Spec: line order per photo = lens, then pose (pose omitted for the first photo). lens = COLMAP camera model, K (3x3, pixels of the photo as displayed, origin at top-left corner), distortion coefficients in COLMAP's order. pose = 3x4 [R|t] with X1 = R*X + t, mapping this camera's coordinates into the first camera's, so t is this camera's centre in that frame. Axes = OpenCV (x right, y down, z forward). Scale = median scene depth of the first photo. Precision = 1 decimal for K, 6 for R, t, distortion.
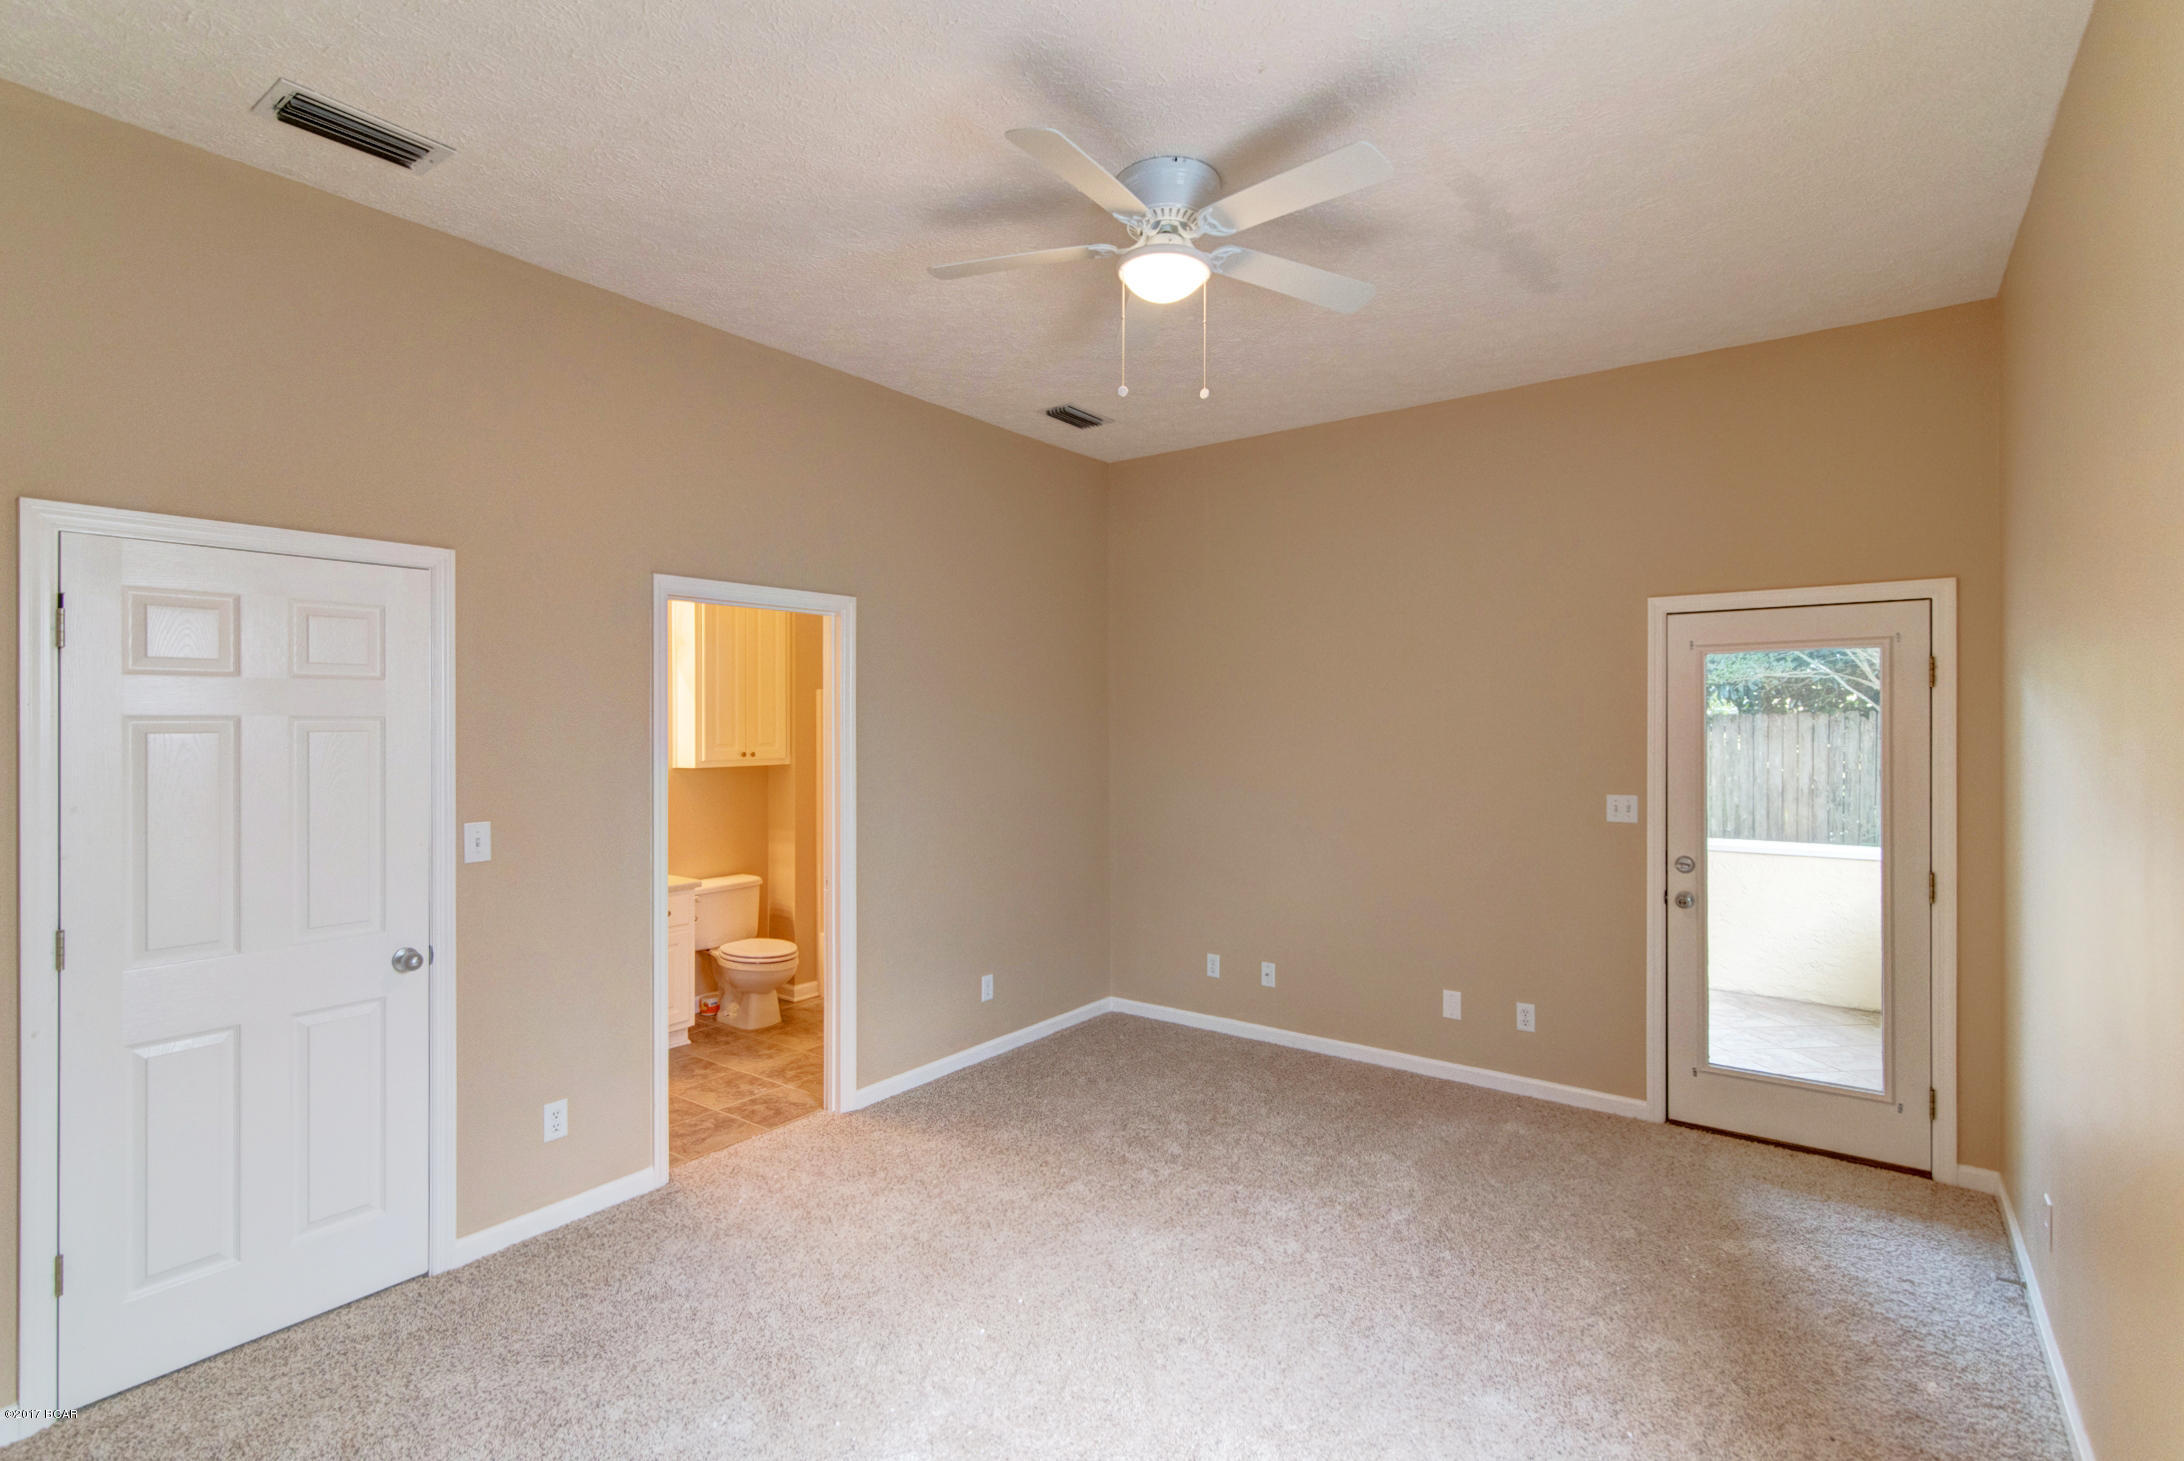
lens RADIAL K [[1025.7, 0, 1095.1], [0, 1025.7, 730.9], [0, 0, 1]] dist [0.008800, -0.001453]
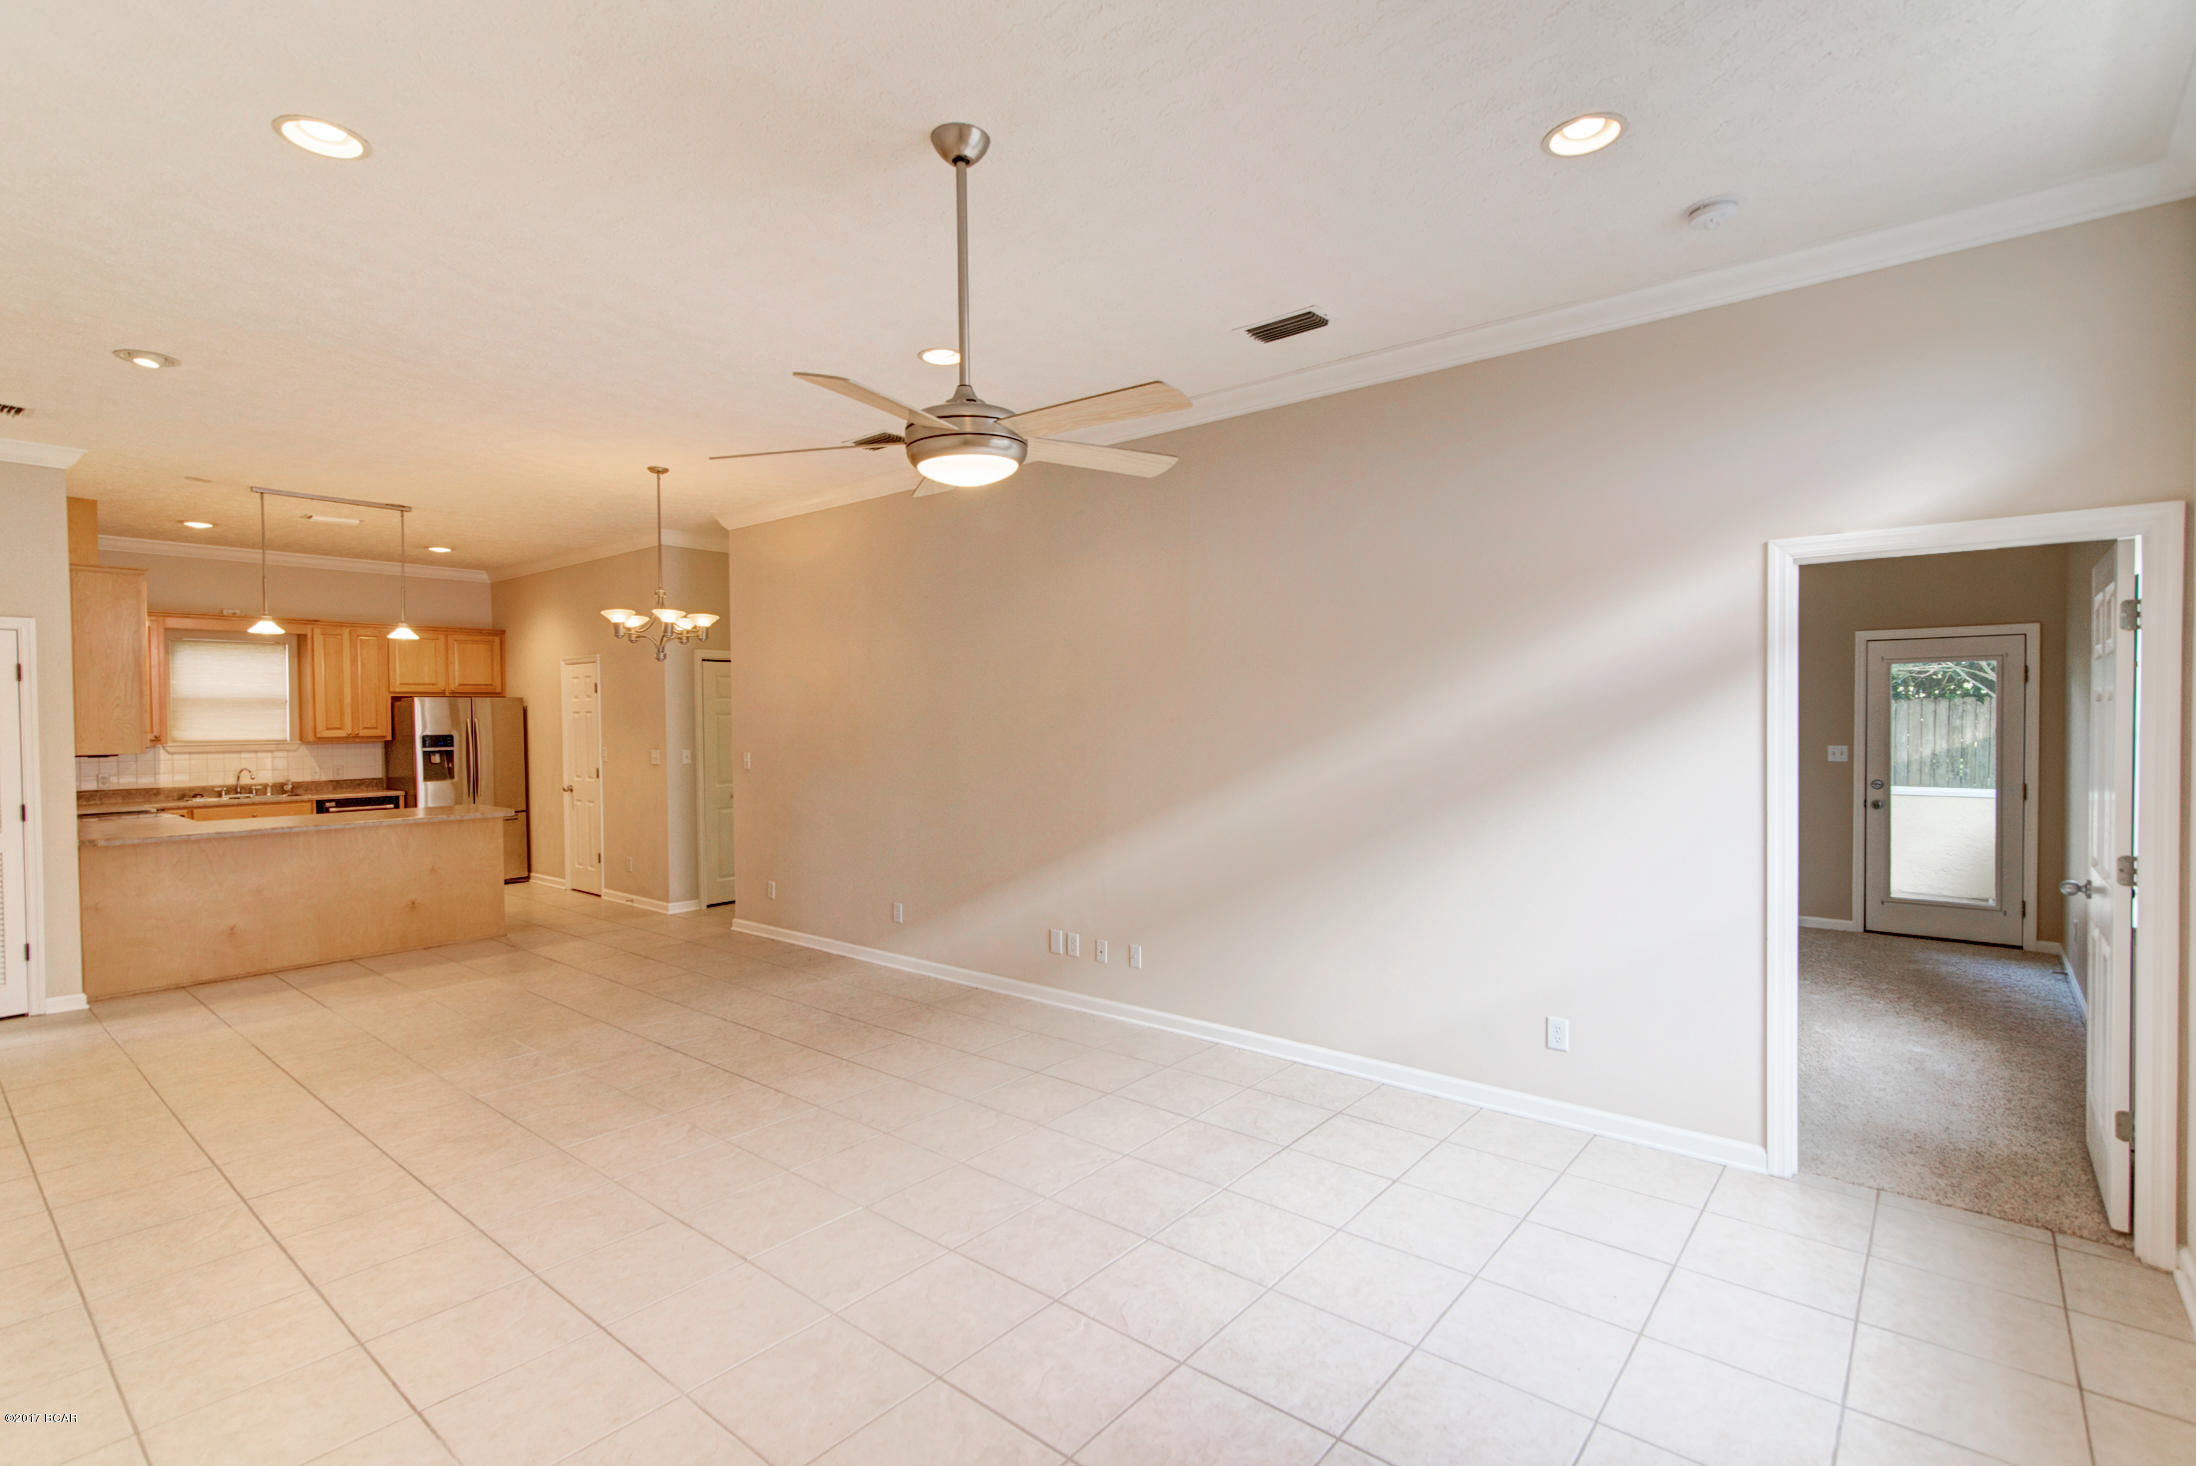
lens RADIAL K [[1031.3, 0, 1103.9], [0, 1031.3, 737.7], [0, 0, 1]] dist [0.008800, -0.001453]
pose [[0.998353, -0.002826, -0.057292, -0.607970], [0.003712, 0.999875, 0.015370, 0.017778], [0.057242, -0.015558, 0.998239, -0.792141]]
